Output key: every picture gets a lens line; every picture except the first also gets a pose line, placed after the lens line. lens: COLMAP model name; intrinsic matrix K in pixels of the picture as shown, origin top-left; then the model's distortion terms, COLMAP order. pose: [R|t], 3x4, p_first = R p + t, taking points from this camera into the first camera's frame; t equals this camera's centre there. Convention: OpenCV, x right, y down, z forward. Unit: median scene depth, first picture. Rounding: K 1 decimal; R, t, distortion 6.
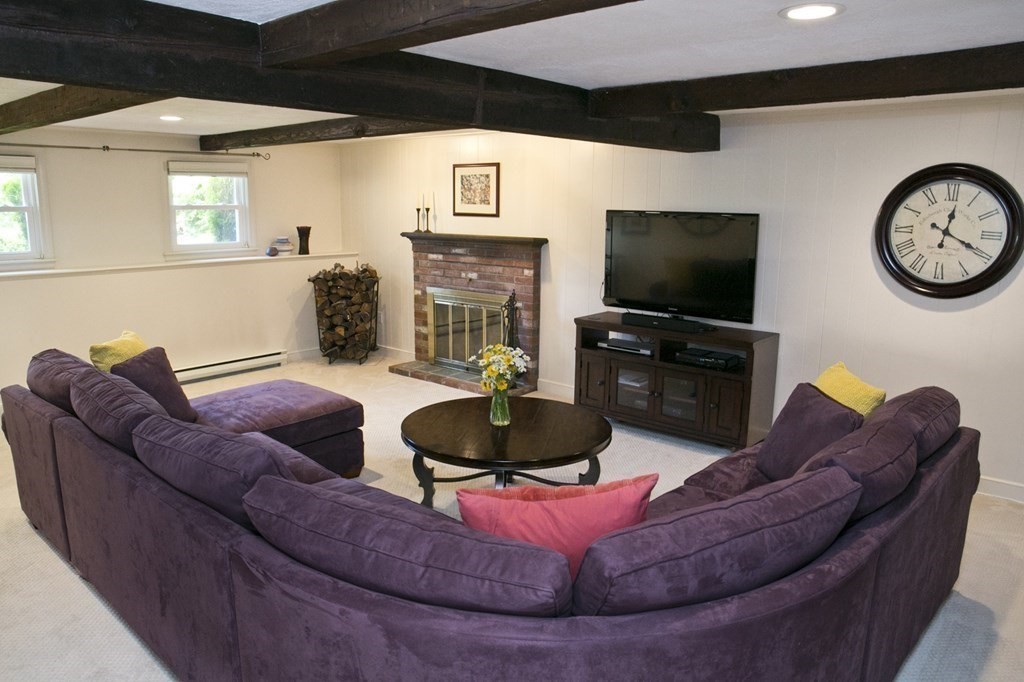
lens RADIAL K [[711.0, 0, 512.0], [0, 711.0, 341.0], [0, 0, 1]] dist [-0.114420, 0.083015]
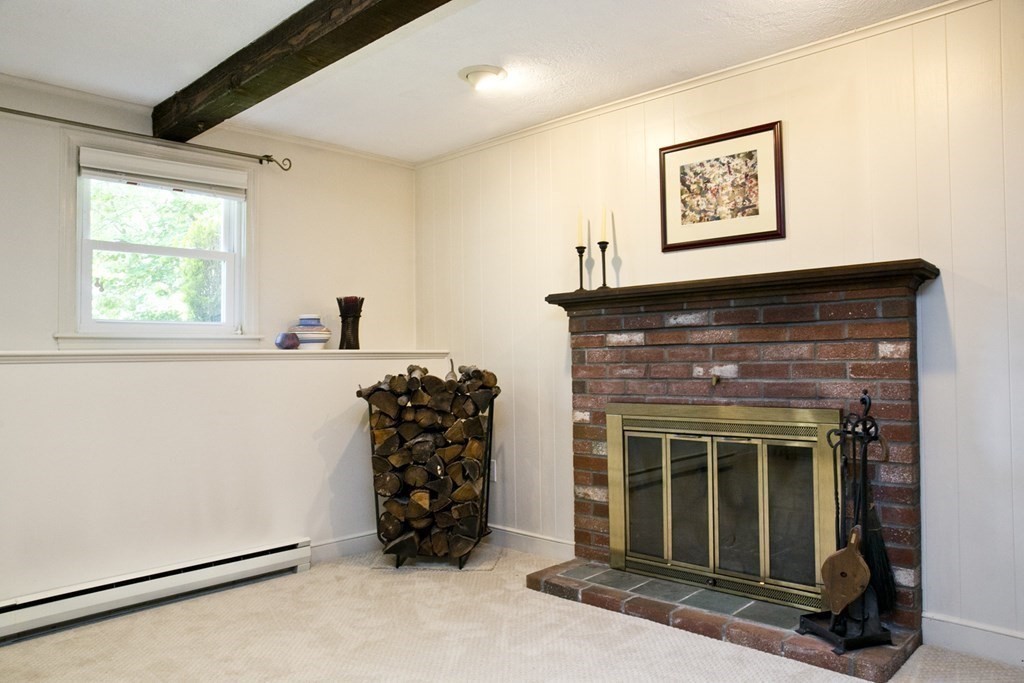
lens RADIAL K [[742.6, 0, 512.0], [0, 742.6, 341.5], [0, 0, 1]] dist [-0.066847, 0.002331]
pose [[0.998154, -0.026112, -0.054833, -0.152229], [0.014099, 0.977815, -0.208995, -0.013051], [0.059074, 0.207836, 0.976378, 0.493018]]
